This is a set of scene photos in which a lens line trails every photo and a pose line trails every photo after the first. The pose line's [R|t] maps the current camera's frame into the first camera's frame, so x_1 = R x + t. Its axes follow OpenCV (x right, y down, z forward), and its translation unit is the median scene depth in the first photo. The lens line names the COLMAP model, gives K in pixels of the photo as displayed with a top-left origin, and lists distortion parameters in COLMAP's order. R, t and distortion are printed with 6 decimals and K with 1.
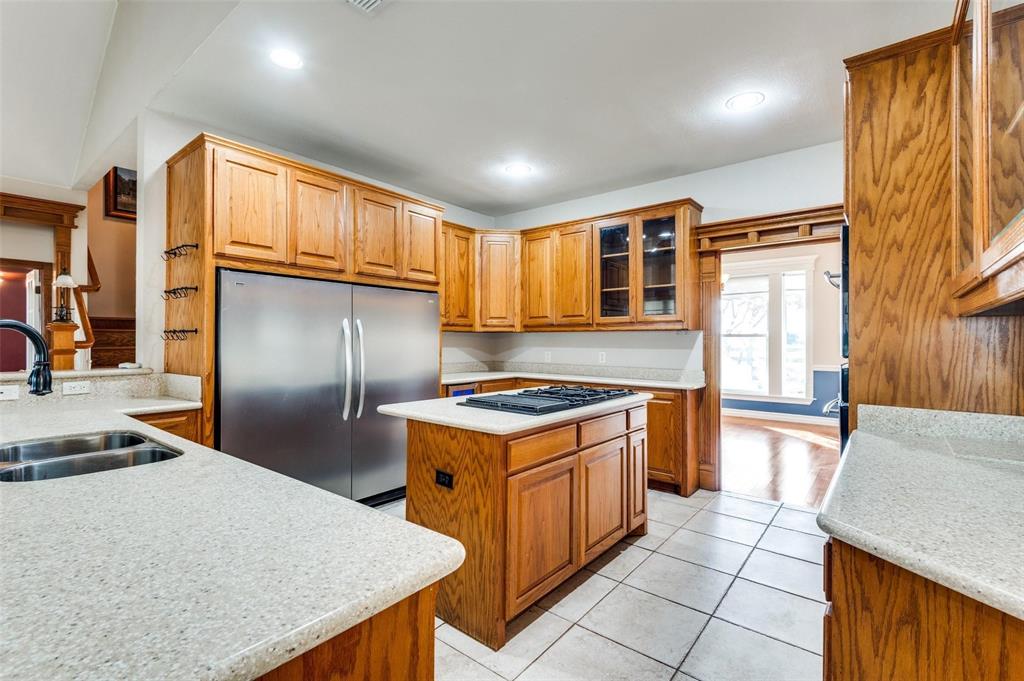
lens RADIAL K [[462.9, 0, 514.1], [0, 462.9, 338.1], [0, 0, 1]] dist [0.048536, -0.032935]
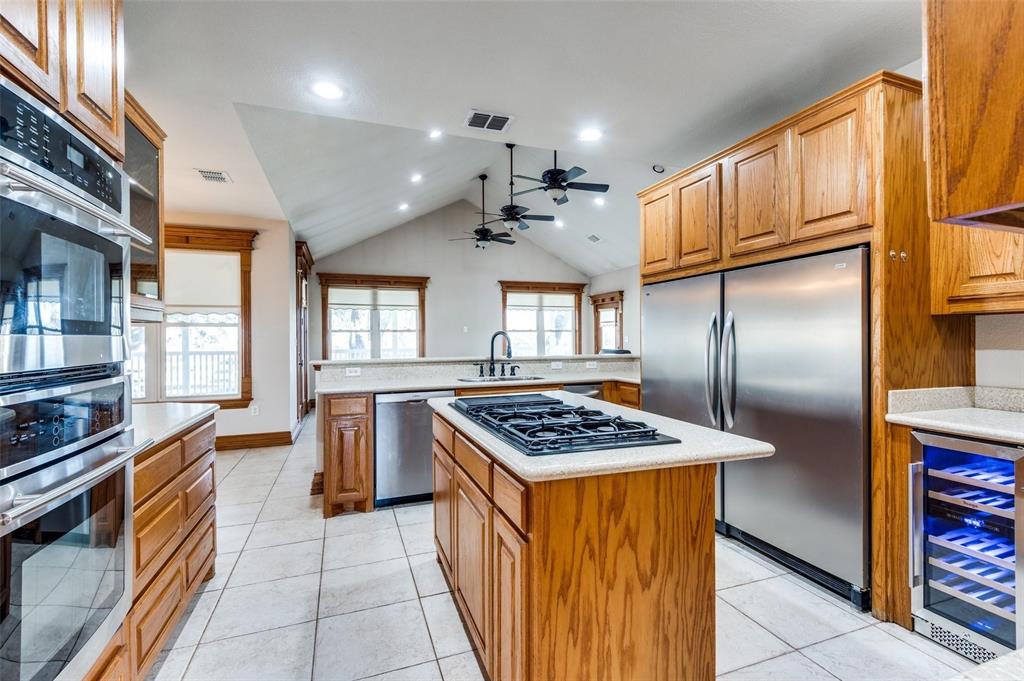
lens RADIAL K [[462.9, 0, 514.1], [0, 462.9, 338.1], [0, 0, 1]] dist [0.048536, -0.032935]
pose [[-0.522449, -0.000179, -0.852671, 0.495362], [0.011222, 0.999912, -0.007086, 0.008170], [0.852597, -0.013270, -0.522401, 0.927658]]
